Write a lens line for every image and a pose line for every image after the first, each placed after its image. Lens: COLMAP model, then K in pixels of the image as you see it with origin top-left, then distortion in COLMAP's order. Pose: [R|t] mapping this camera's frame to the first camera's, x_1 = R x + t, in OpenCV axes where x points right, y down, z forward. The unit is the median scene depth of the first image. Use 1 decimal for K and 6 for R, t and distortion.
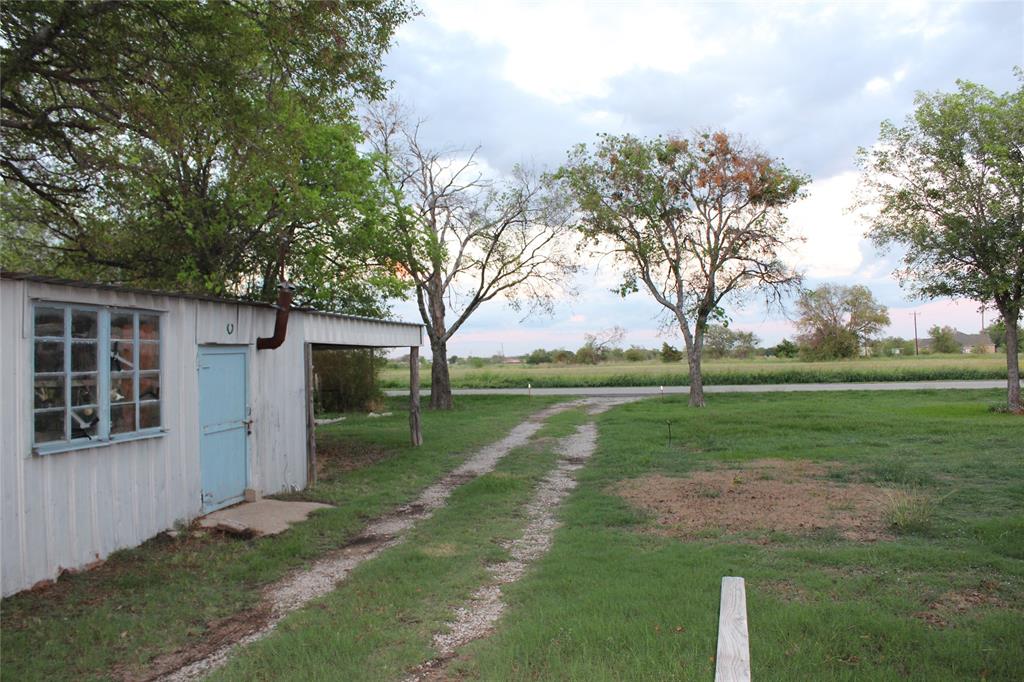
lens RADIAL K [[864.2, 0, 512.0], [0, 864.2, 341.0], [0, 0, 1]] dist [-0.163280, 0.142356]
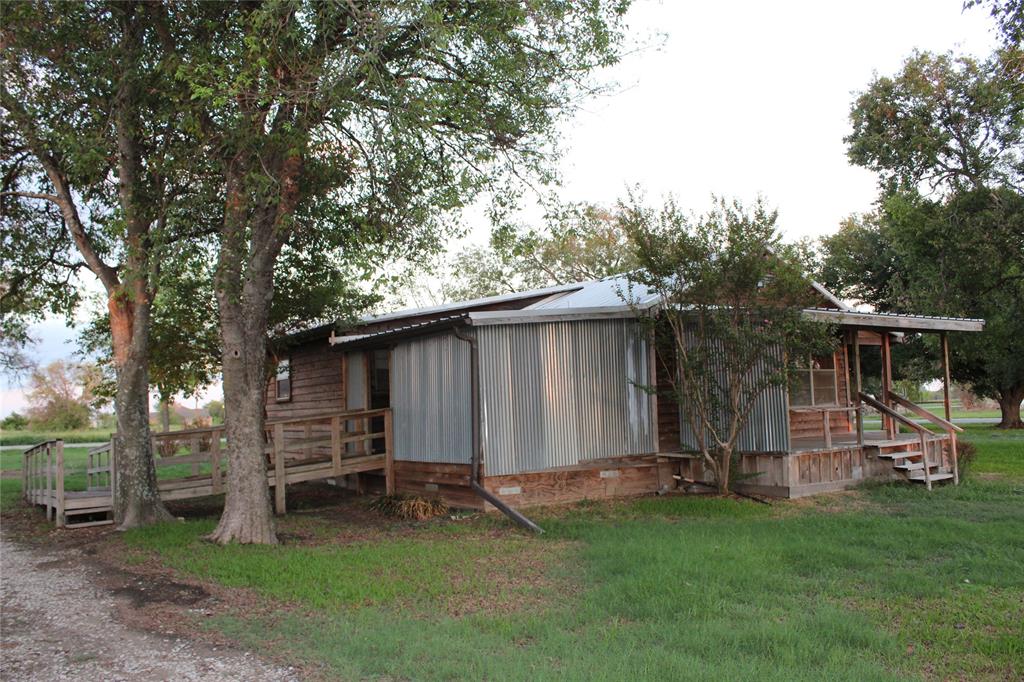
lens RADIAL K [[864.2, 0, 512.0], [0, 864.2, 341.0], [0, 0, 1]] dist [-0.163280, 0.142356]
pose [[0.658768, 0.061795, 0.749804, -0.207558], [0.004370, 0.996290, -0.085949, 0.008400], [-0.752333, 0.059897, 0.656054, -0.590648]]
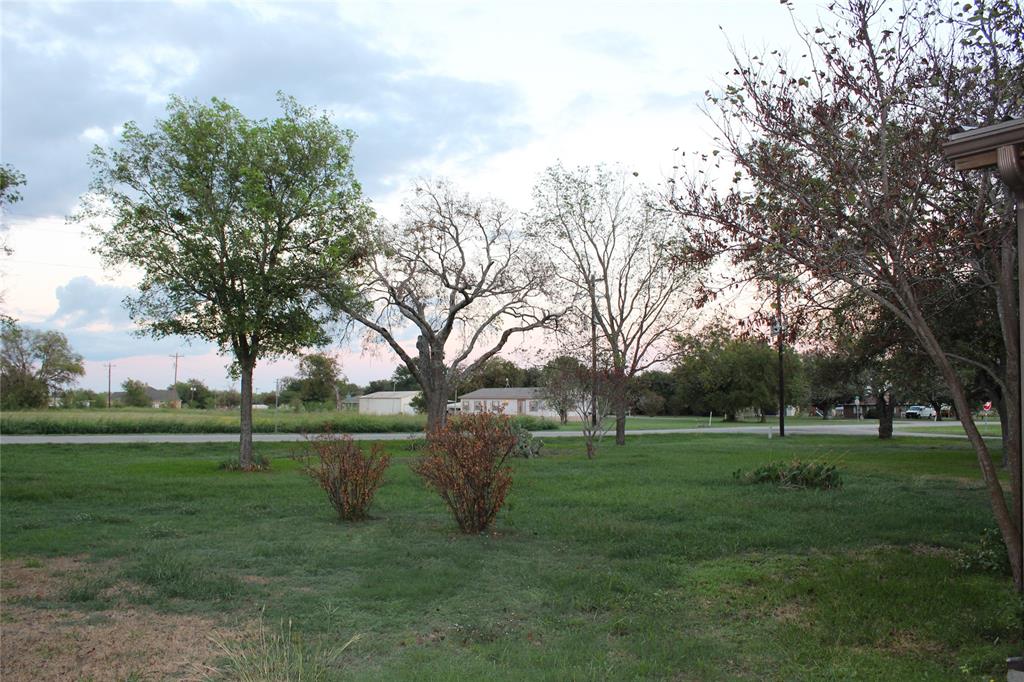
lens RADIAL K [[864.2, 0, 512.0], [0, 864.2, 341.0], [0, 0, 1]] dist [-0.163280, 0.142356]
pose [[0.621280, 0.084636, 0.779005, 0.034590], [-0.035083, 0.996157, -0.080250, 0.007137], [-0.782803, 0.022528, 0.621862, 0.126110]]
